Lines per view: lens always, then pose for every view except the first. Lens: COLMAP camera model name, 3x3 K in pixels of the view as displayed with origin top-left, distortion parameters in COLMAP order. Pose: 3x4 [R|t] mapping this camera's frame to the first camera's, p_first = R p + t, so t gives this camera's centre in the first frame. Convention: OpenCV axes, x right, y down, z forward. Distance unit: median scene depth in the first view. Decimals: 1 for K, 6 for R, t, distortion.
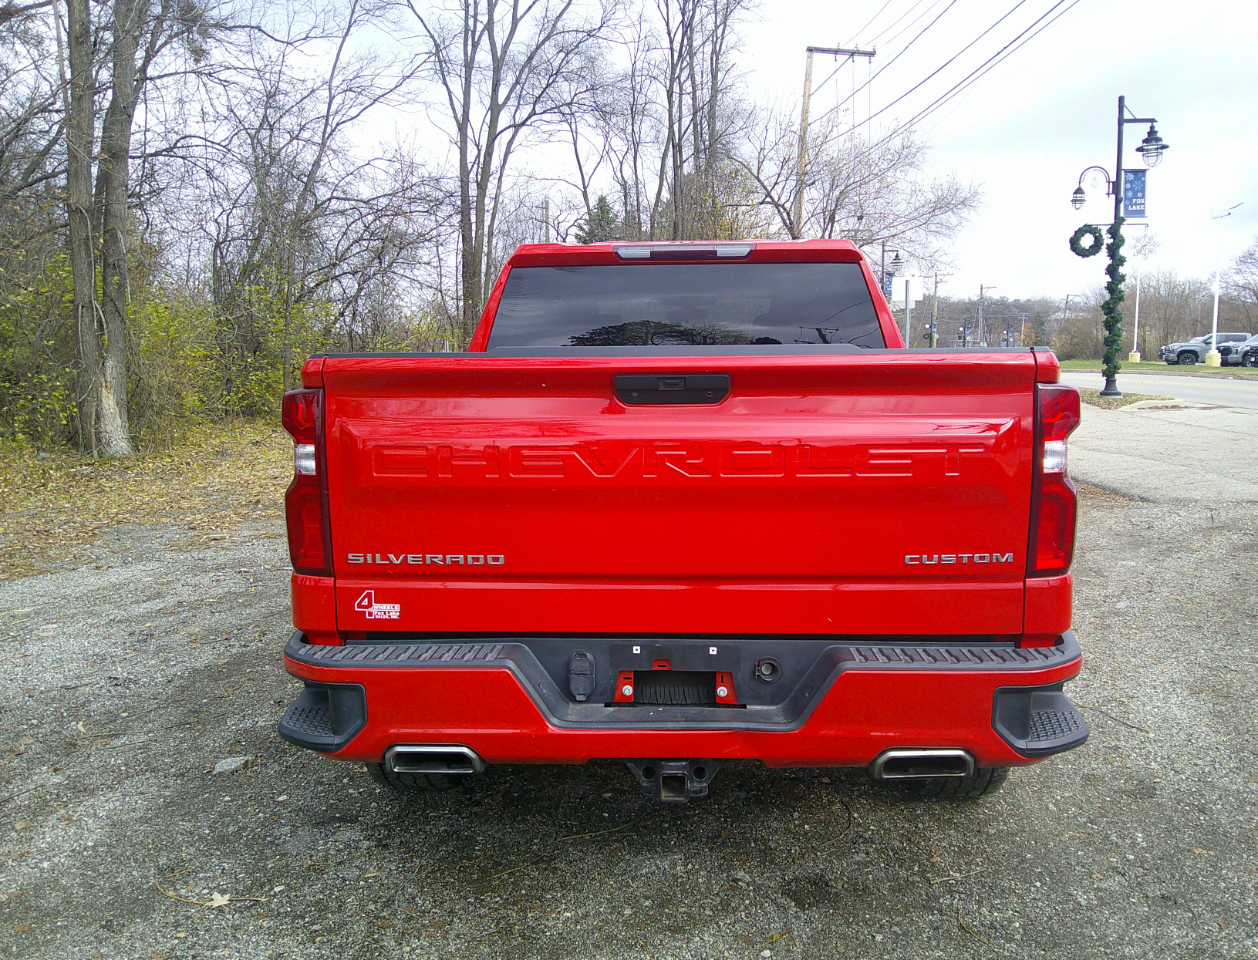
lens RADIAL K [[1146.9, 0, 621.3], [0, 1146.9, 480.9], [0, 0, 1]] dist [0.054379, 0.000000]
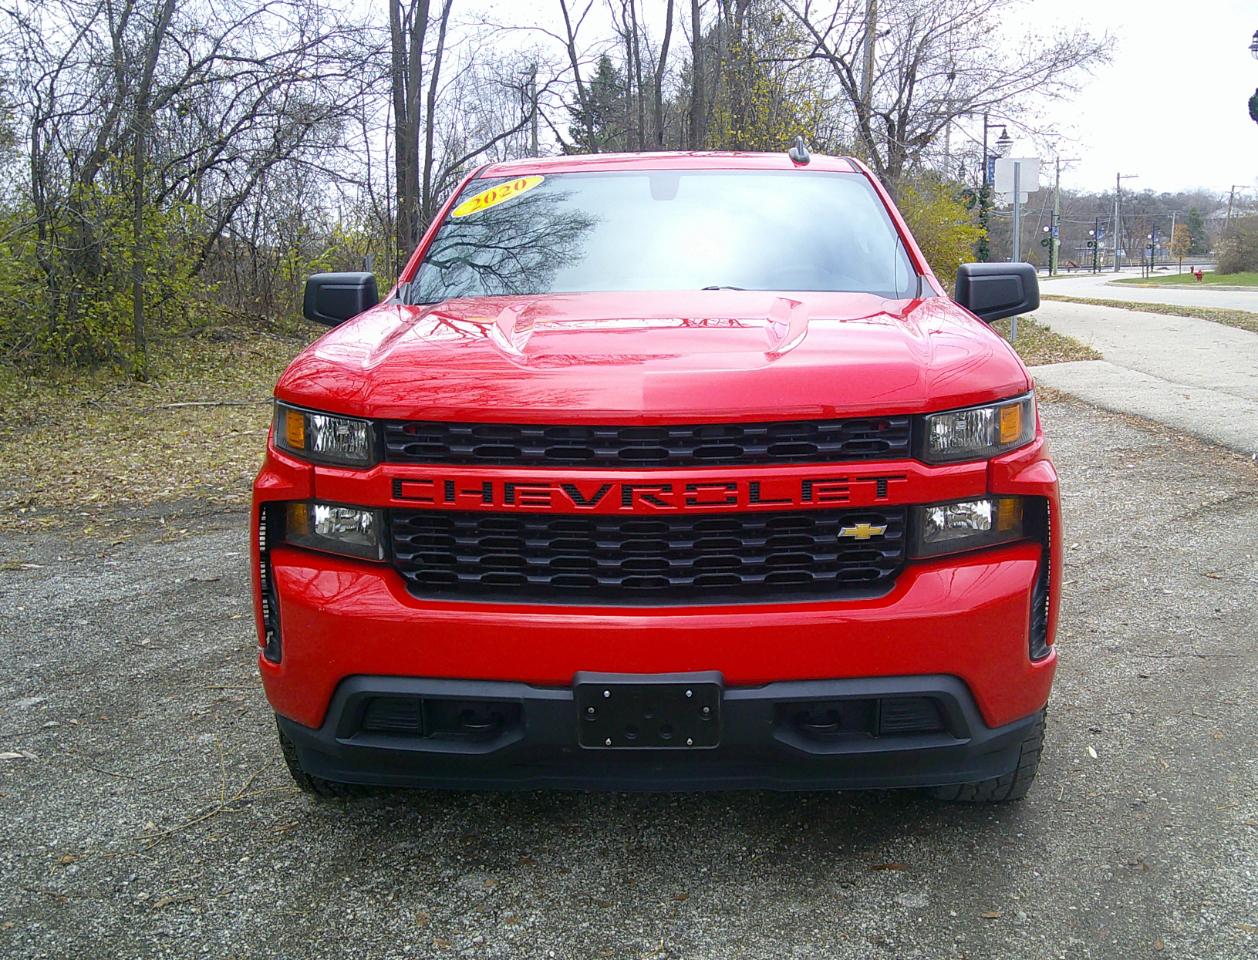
lens RADIAL K [[1364.7, 0, 663.2], [0, 1364.7, 453.4], [0, 0, 1]] dist [0.009257, 0.000000]
pose [[0.999856, -0.007151, -0.015405, 0.040712], [0.007543, 0.999645, 0.025556, -0.018476], [0.015217, -0.025668, 0.999555, 0.147442]]
